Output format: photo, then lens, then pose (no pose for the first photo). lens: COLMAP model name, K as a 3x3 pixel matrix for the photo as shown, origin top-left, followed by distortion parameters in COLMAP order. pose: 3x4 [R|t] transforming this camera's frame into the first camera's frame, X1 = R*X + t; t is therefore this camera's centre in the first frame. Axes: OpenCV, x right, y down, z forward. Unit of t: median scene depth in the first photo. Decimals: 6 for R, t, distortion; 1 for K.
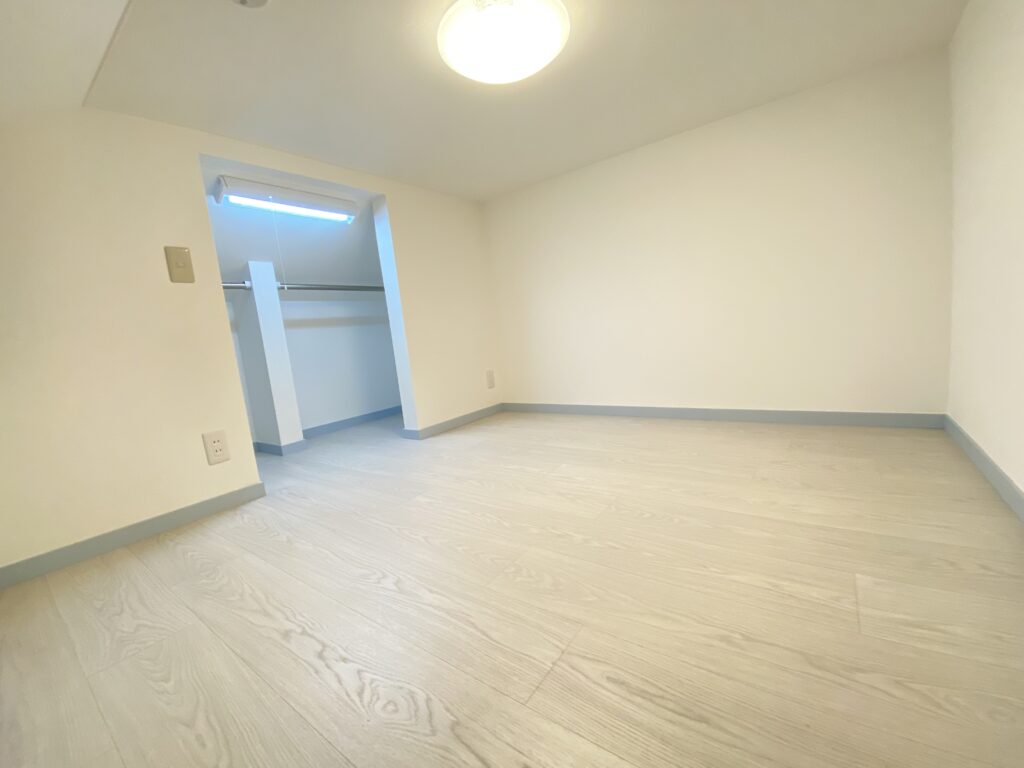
lens RADIAL K [[416.1, 0, 512.0], [0, 416.1, 384.0], [0, 0, 1]] dist [0.032904, -0.027723]
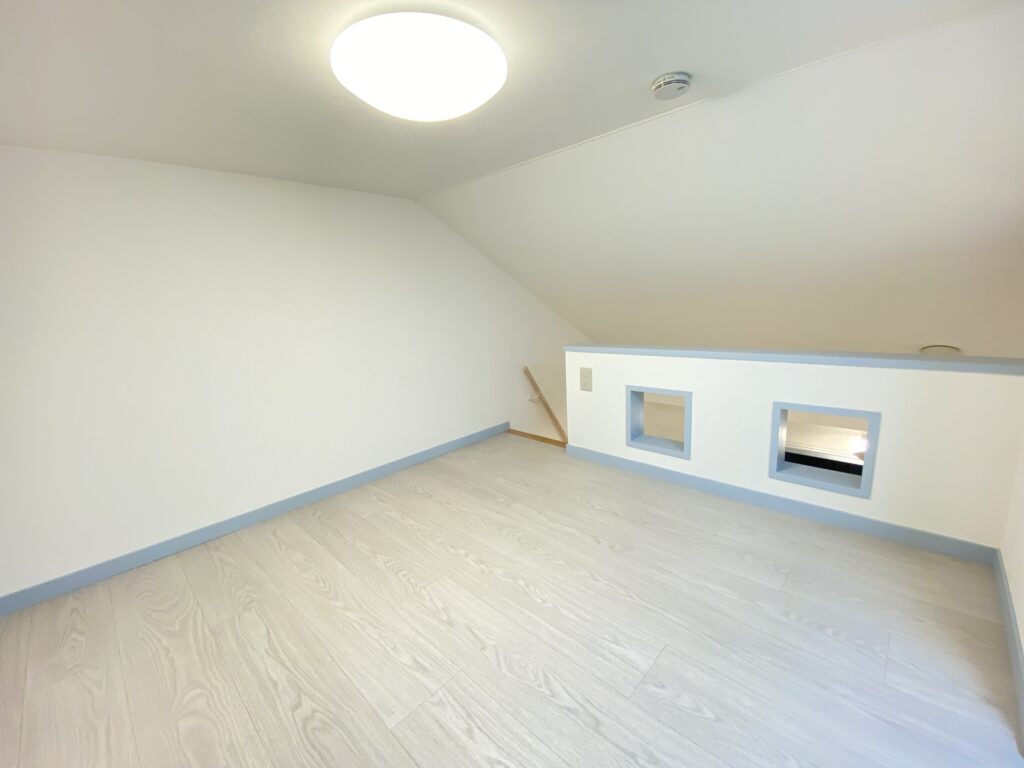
lens RADIAL K [[416.1, 0, 512.0], [0, 416.1, 384.0], [0, 0, 1]] dist [0.032904, -0.027723]
pose [[-0.980072, 0.130045, 0.150157, -0.238921], [0.170700, 0.937957, 0.301824, -0.519632], [-0.101590, 0.321441, -0.941464, 2.027561]]
